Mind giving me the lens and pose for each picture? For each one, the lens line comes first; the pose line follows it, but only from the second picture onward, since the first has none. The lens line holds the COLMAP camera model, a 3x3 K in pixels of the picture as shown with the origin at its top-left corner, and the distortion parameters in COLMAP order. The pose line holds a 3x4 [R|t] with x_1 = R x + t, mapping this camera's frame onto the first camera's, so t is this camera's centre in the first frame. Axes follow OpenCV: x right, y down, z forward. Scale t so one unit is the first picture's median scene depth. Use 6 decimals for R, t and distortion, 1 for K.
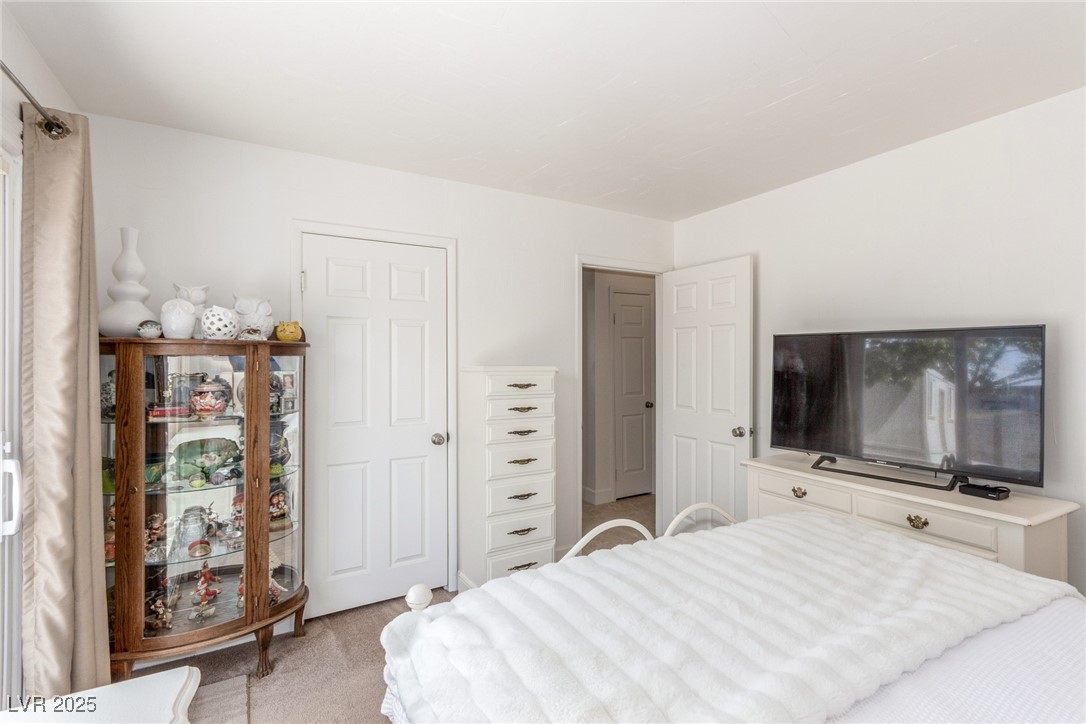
lens RADIAL K [[503.3, 0, 552.3], [0, 503.3, 361.4], [0, 0, 1]] dist [0.004431, -0.000595]
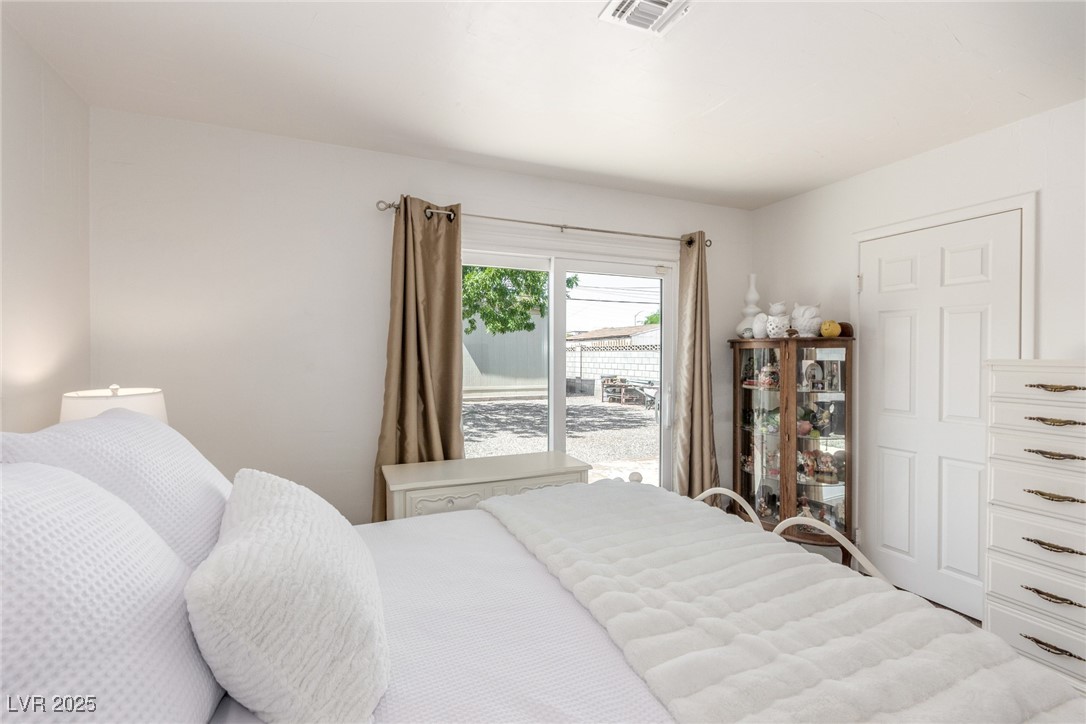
lens RADIAL K [[503.3, 0, 549.4], [0, 503.3, 357.1], [0, 0, 1]] dist [0.004431, -0.000595]
pose [[-0.116796, 0.010331, -0.993102, 0.843116], [-0.000021, 0.999946, 0.010405, -0.001024], [0.993156, 0.001236, -0.116790, 0.464775]]
